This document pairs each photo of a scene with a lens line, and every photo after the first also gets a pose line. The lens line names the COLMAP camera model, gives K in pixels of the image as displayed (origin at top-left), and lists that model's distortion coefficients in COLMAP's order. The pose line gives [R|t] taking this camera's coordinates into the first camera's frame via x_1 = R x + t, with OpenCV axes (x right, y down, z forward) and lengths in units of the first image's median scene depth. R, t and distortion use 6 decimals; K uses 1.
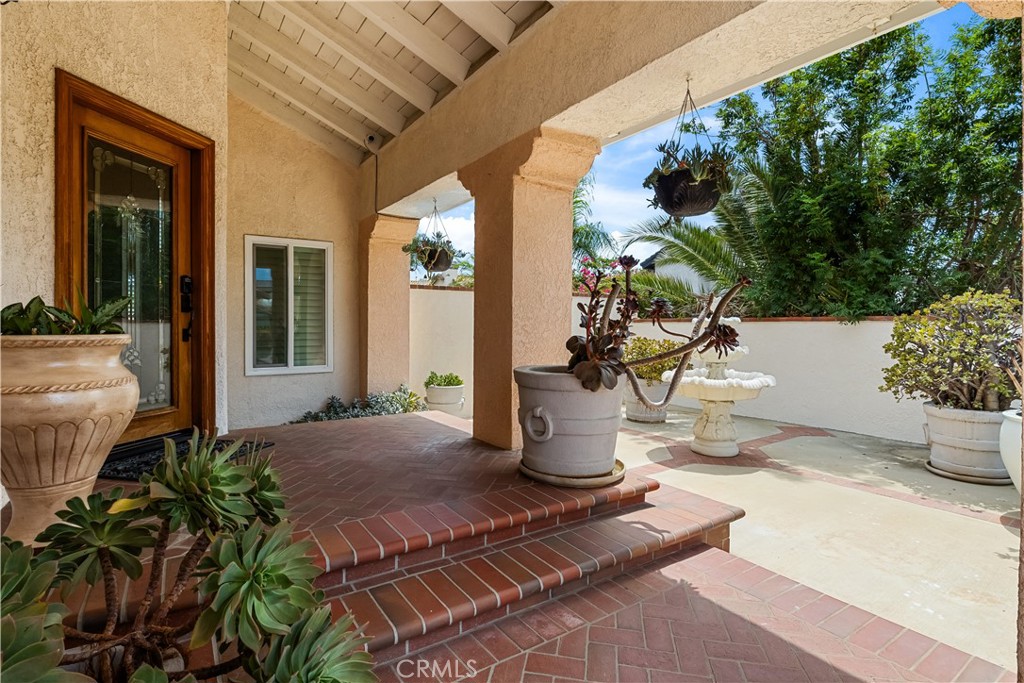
lens RADIAL K [[523.7, 0, 509.6], [0, 523.7, 327.4], [0, 0, 1]] dist [-0.002440, -0.000601]
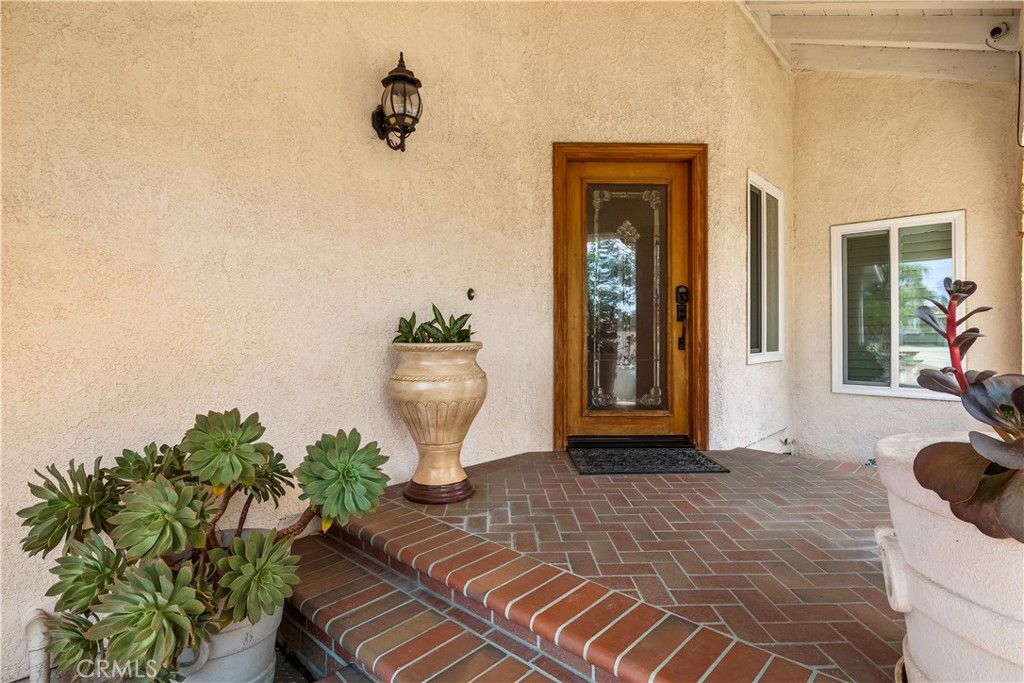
lens RADIAL K [[523.7, 0, 509.6], [0, 523.7, 327.4], [0, 0, 1]] dist [-0.002440, -0.000601]
pose [[0.213840, -0.008372, -0.976833, 0.319819], [0.000023, 0.999963, -0.008565, -0.008554], [0.976869, 0.001809, 0.213833, 0.460209]]
